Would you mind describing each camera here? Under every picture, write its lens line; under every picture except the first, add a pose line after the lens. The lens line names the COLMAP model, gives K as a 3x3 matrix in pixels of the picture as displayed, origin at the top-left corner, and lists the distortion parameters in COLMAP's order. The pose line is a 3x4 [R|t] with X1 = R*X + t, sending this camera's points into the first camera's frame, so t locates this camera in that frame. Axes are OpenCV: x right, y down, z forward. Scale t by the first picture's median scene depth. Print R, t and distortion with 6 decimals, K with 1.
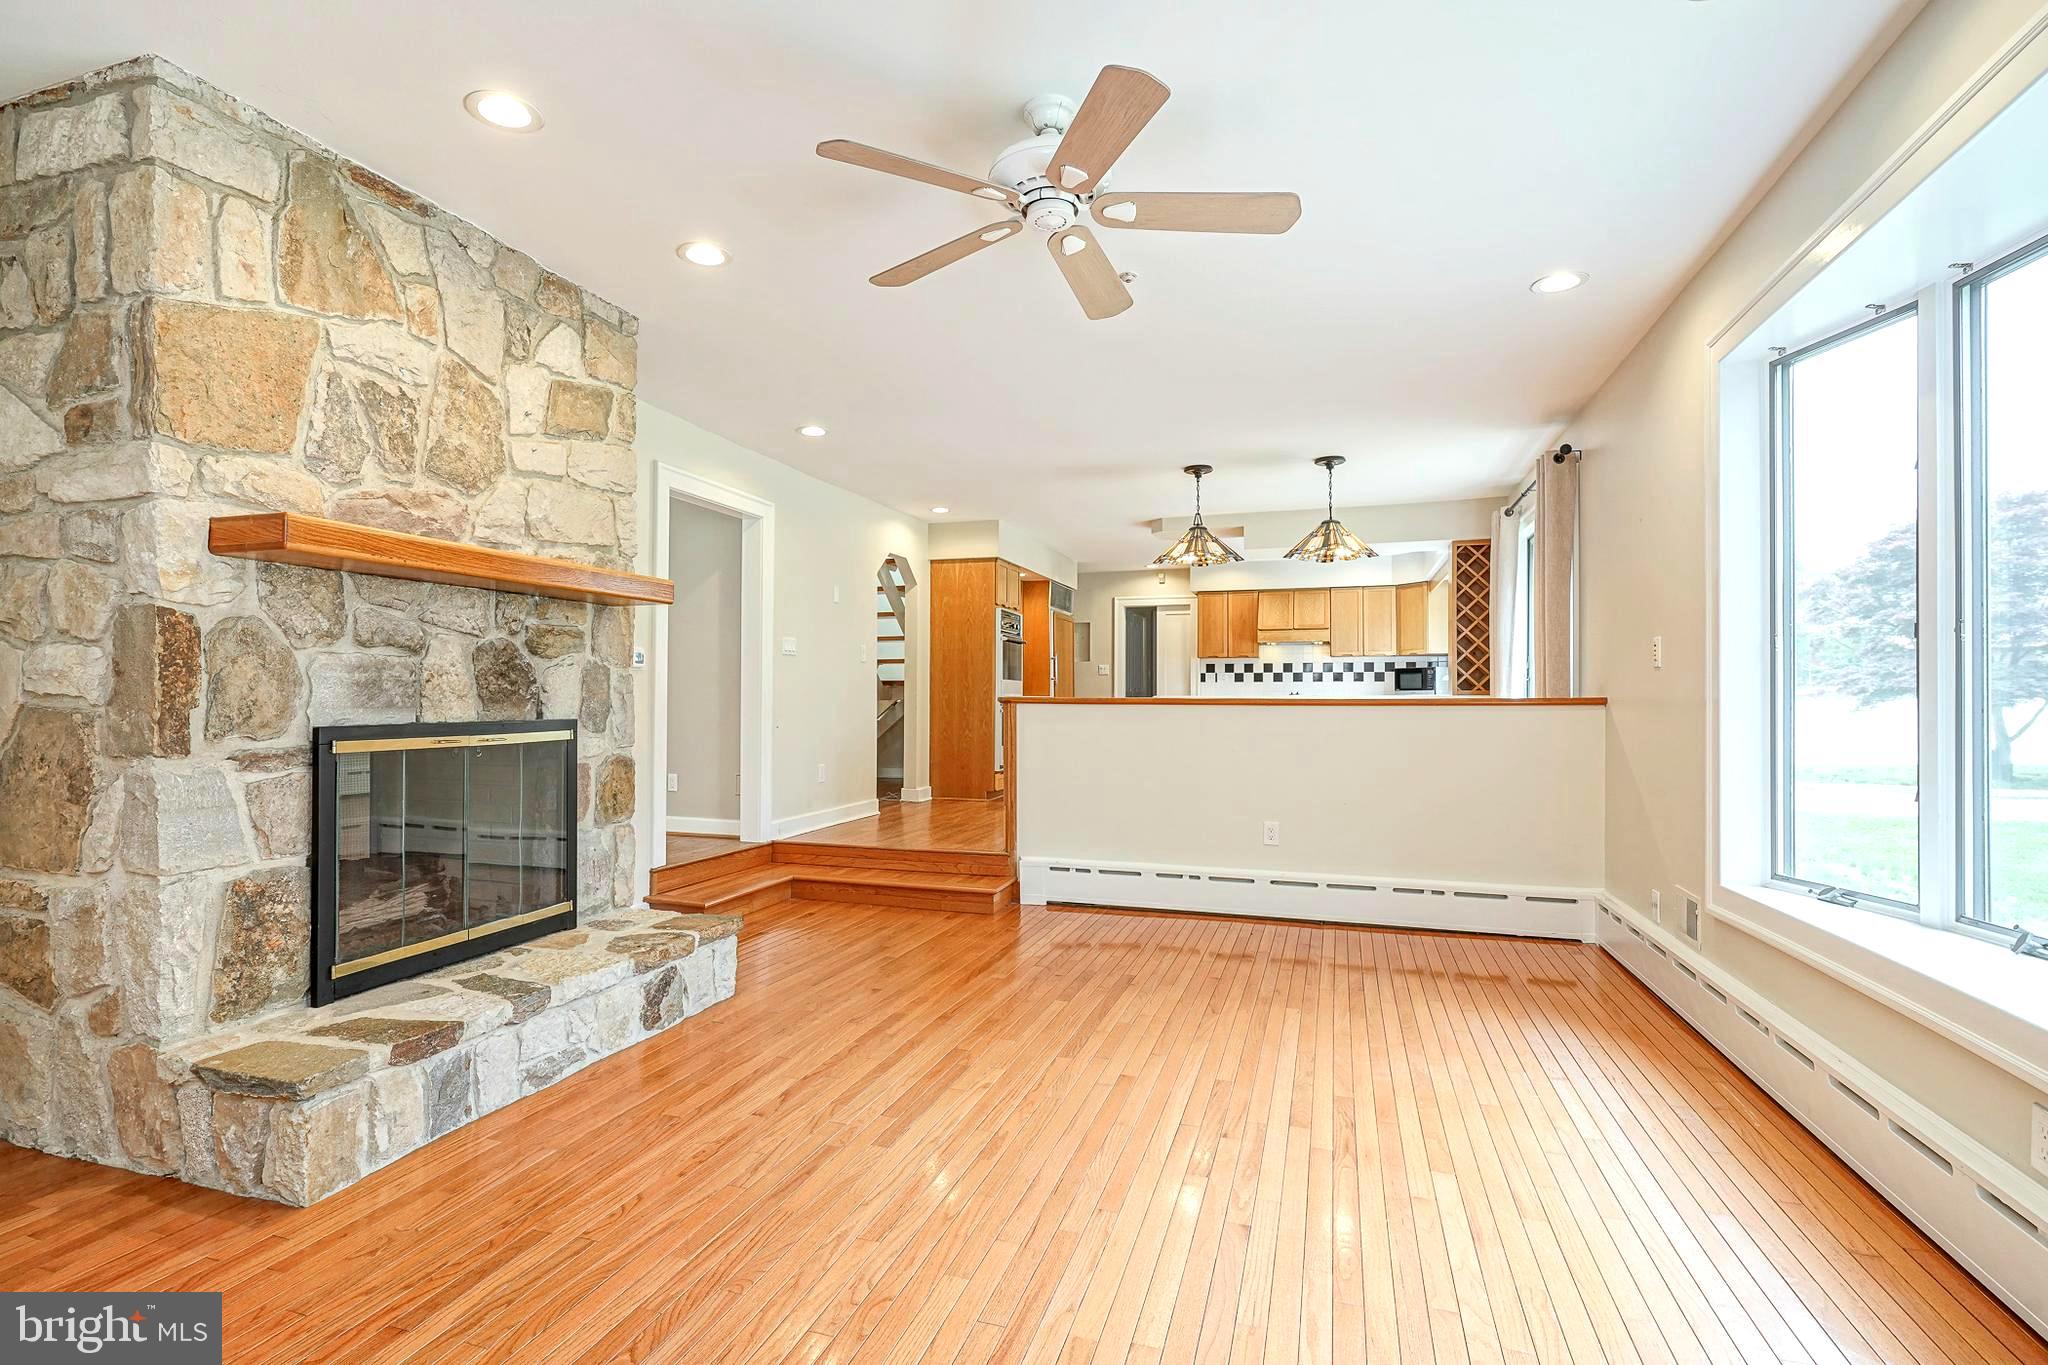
lens RADIAL K [[1000.7, 0, 1019.7], [0, 1000.7, 680.4], [0, 0, 1]] dist [-0.011372, 0.006308]
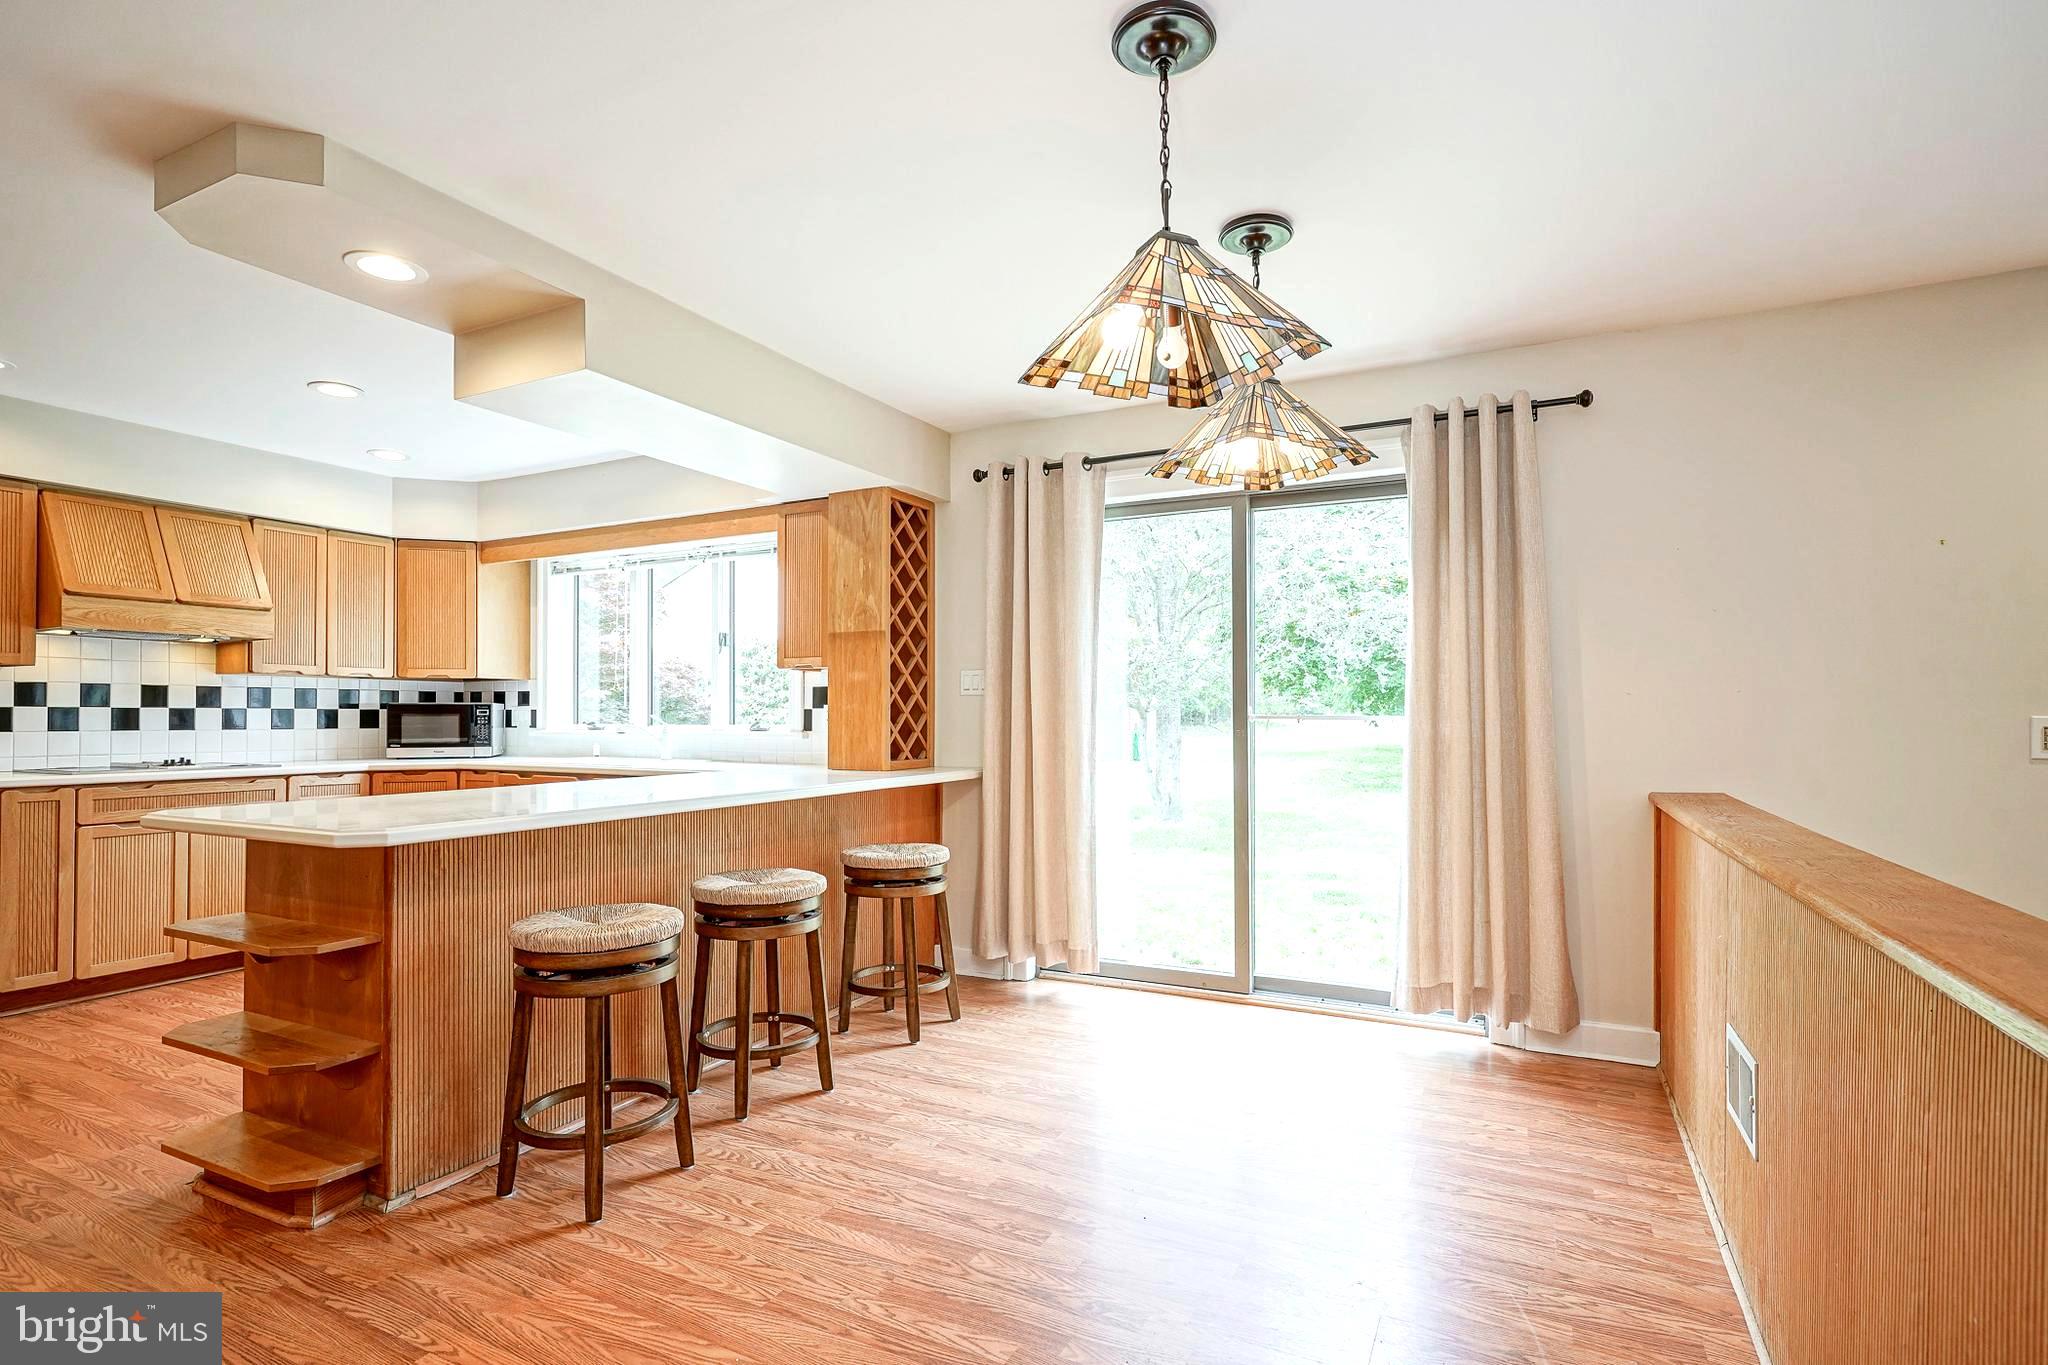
lens RADIAL K [[1000.7, 0, 1027.6], [0, 1000.7, 708.9], [0, 0, 1]] dist [-0.011372, 0.006308]
pose [[0.155967, 0.014192, 0.987660, -0.066670], [0.000768, 0.999895, -0.014489, -0.001179], [-0.987762, 0.003018, 0.155940, 0.575630]]
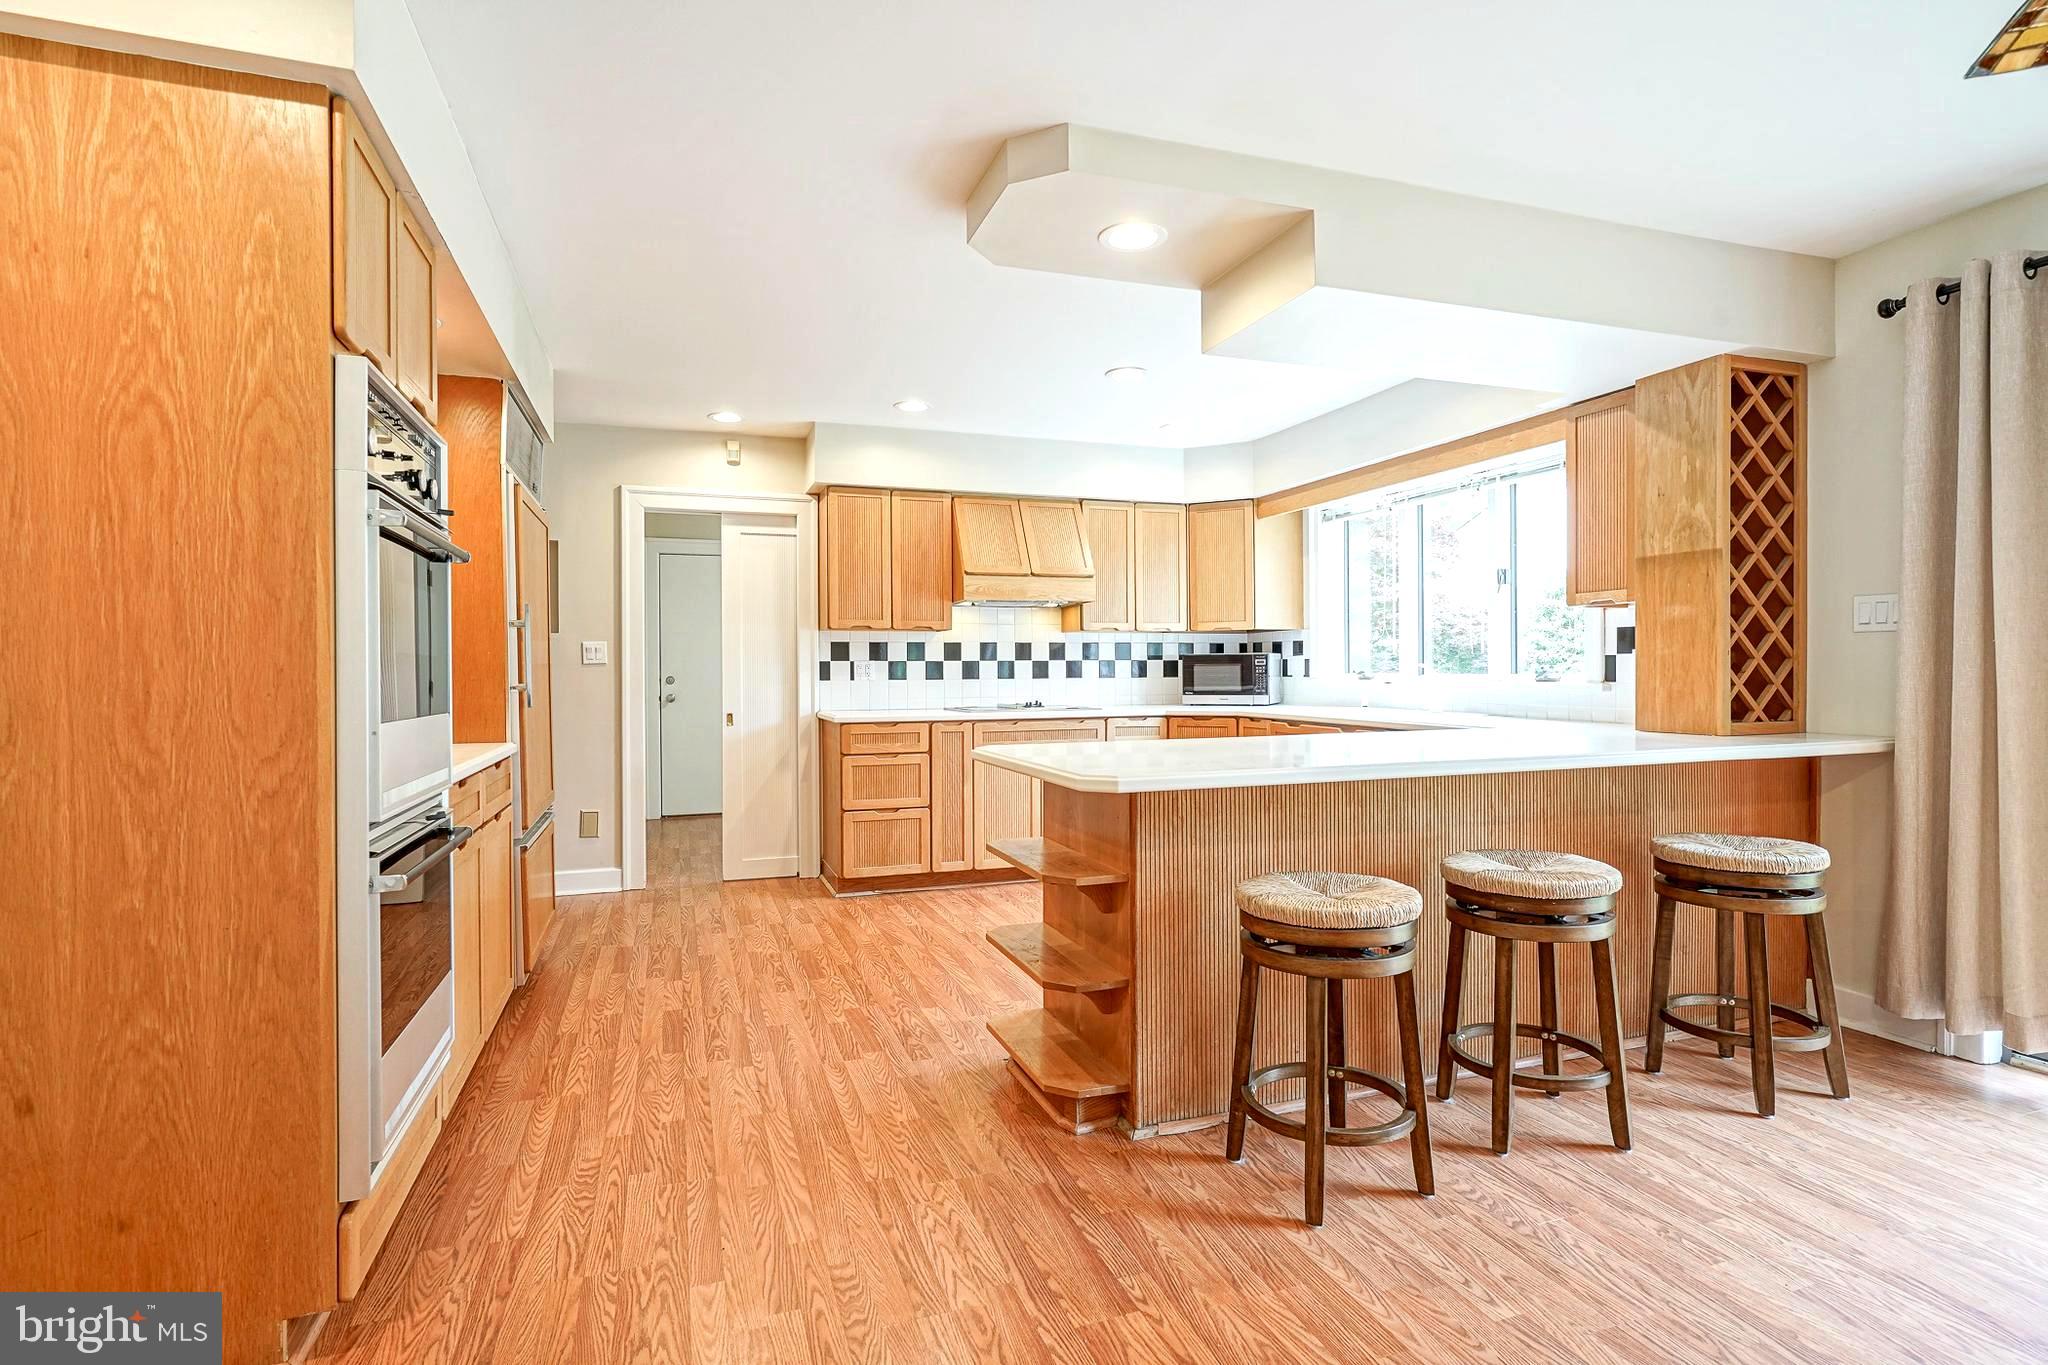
lens RADIAL K [[1000.7, 0, 1018.8], [0, 1000.7, 678.7], [0, 0, 1]] dist [-0.011372, 0.006308]
pose [[0.800890, -0.004502, 0.598795, -0.029294], [0.001519, 0.999984, 0.005487, -0.001360], [-0.598810, -0.003485, 0.800884, 0.581243]]
